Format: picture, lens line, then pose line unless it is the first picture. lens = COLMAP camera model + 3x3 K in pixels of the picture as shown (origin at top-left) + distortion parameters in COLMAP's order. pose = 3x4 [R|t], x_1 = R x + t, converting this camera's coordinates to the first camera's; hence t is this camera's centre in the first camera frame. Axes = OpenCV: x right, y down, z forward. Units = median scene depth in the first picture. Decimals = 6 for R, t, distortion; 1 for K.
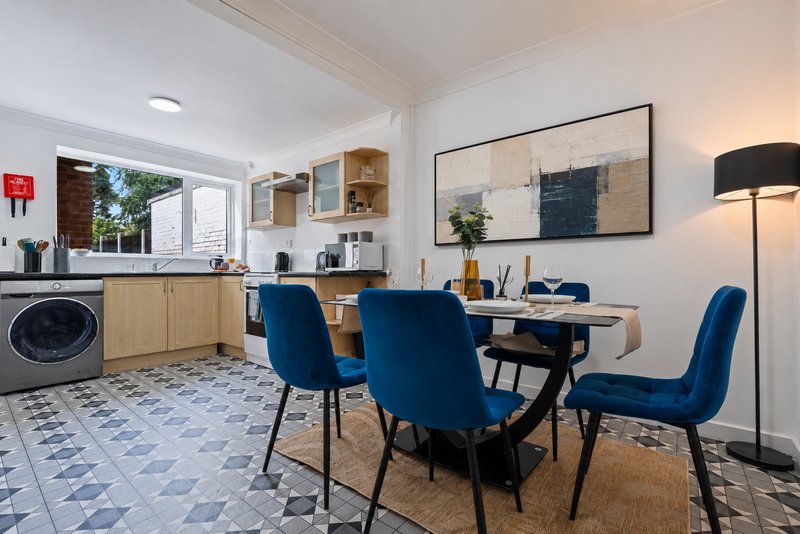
lens RADIAL K [[355.3, 0, 400.0], [0, 355.3, 267.0], [0, 0, 1]] dist [-0.010522, 0.000836]
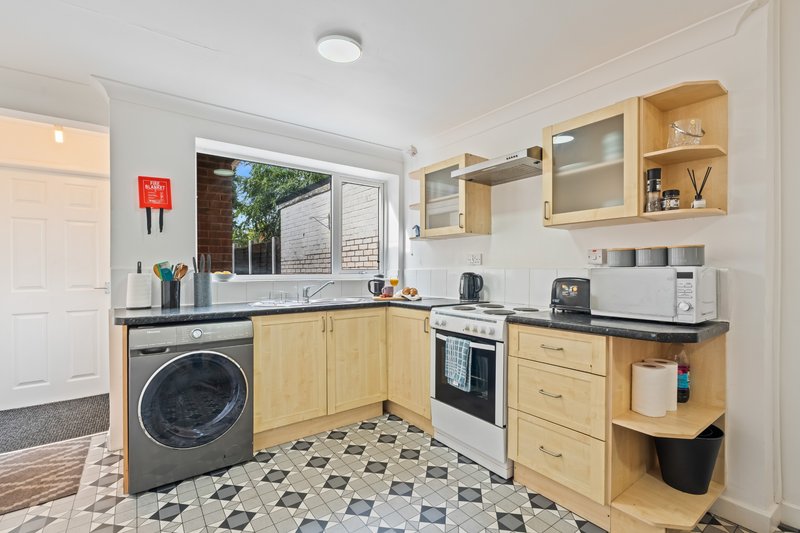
lens RADIAL K [[358.7, 0, 398.2], [0, 358.7, 270.5], [0, 0, 1]] dist [-0.012723, 0.000190]
pose [[0.965916, 0.002245, -0.258848, -0.350151], [0.000537, 0.999943, 0.010677, -0.064412], [0.258857, -0.010452, 0.965859, 0.361414]]
